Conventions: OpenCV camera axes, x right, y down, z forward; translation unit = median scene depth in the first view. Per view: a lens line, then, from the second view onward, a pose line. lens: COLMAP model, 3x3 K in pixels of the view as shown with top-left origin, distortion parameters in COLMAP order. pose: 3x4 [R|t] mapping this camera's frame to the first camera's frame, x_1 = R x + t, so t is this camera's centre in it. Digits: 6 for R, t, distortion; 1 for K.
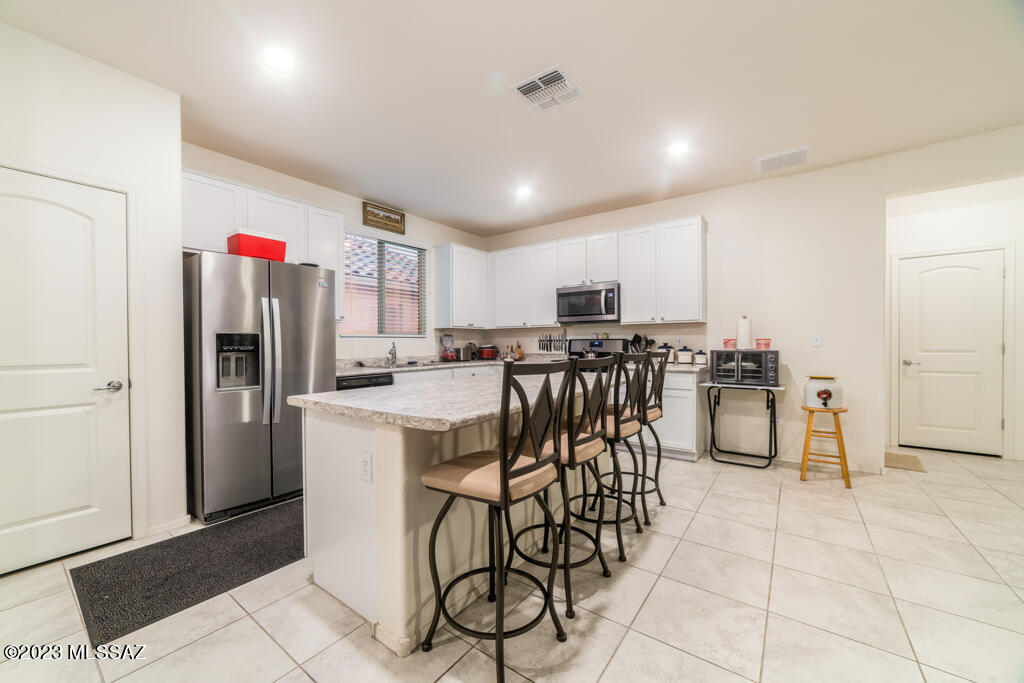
lens RADIAL K [[411.7, 0, 512.0], [0, 411.7, 341.5], [0, 0, 1]] dist [-0.000157, -0.000003]
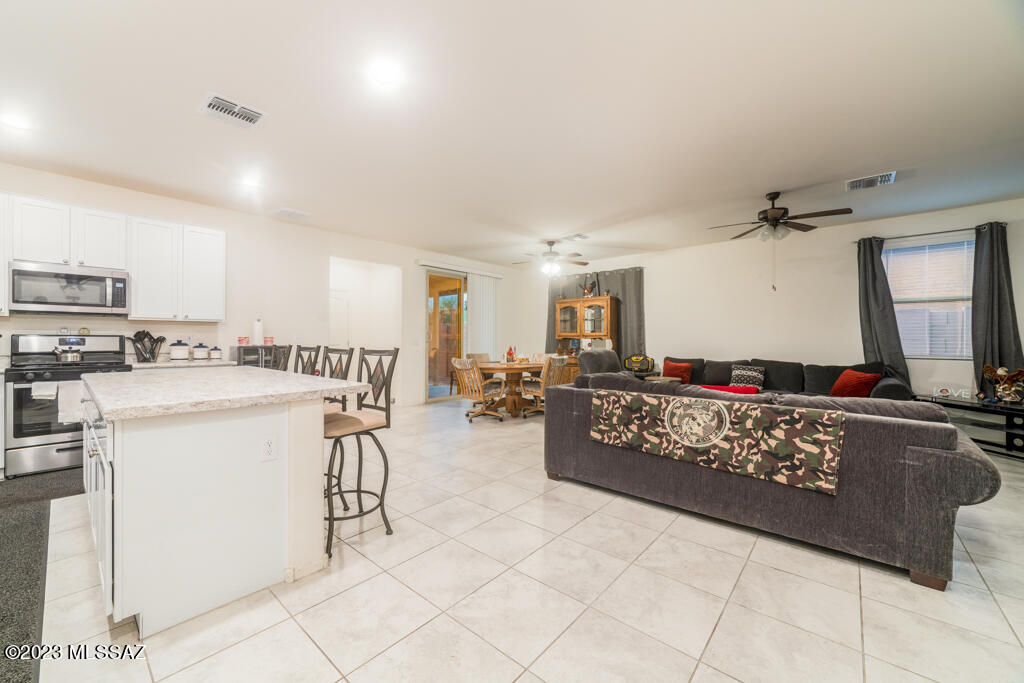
lens RADIAL K [[392.2, 0, 512.0], [0, 392.2, 341.5], [0, 0, 1]] dist [-0.000136, -0.000014]
pose [[0.057353, 0.001251, 0.998353, -0.566587], [0.003104, 0.999994, -0.001432, 0.011147], [-0.998349, 0.003181, 0.057348, 0.120055]]
